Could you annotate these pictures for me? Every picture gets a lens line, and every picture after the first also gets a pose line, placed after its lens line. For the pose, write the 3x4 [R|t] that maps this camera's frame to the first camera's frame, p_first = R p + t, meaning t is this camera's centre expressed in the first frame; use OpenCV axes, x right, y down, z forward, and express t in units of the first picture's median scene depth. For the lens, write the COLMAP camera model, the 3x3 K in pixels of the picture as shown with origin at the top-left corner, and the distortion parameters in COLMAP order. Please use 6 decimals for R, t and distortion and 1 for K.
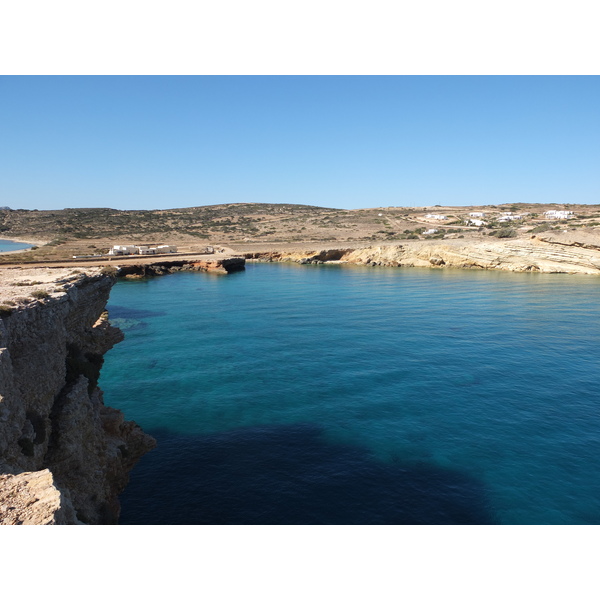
lens RADIAL K [[480.7, 0, 298.3], [0, 480.7, 297.7], [0, 0, 1]] dist [-0.036751, 0.022549]
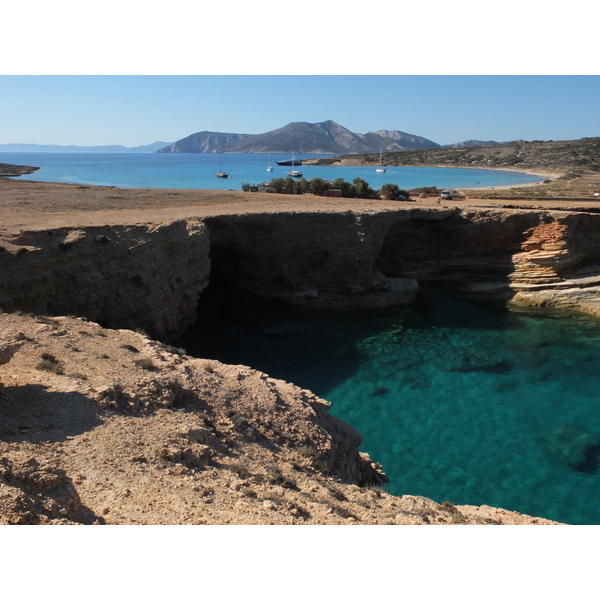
lens RADIAL K [[480.7, 0, 308.6], [0, 480.7, 289.8], [0, 0, 1]] dist [-0.036751, 0.022549]
pose [[0.584521, 0.200474, -0.786222, -0.030757], [-0.104546, 0.979527, 0.172038, -0.005006], [0.804615, -0.018363, 0.593513, 0.042820]]
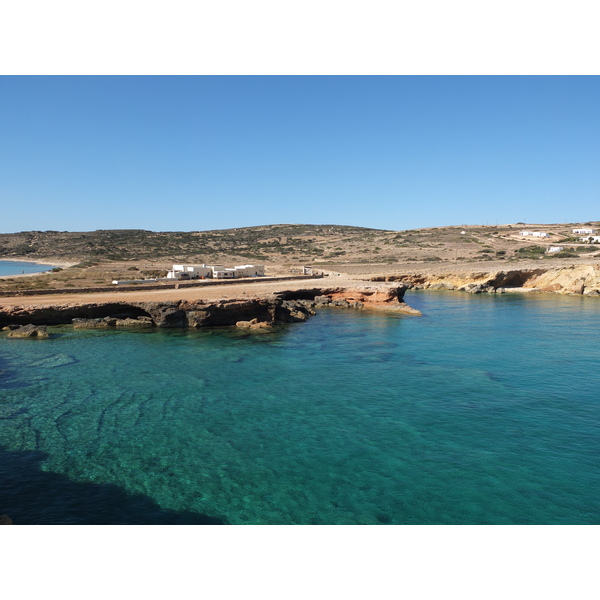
lens RADIAL K [[480.7, 0, 302.8], [0, 480.7, 295.6], [0, 0, 1]] dist [-0.036751, 0.022549]
pose [[0.999082, 0.000249, -0.042831, -0.074099], [-0.002702, 0.998359, -0.057206, -0.012402], [0.042747, 0.057269, 0.997443, 0.146799]]
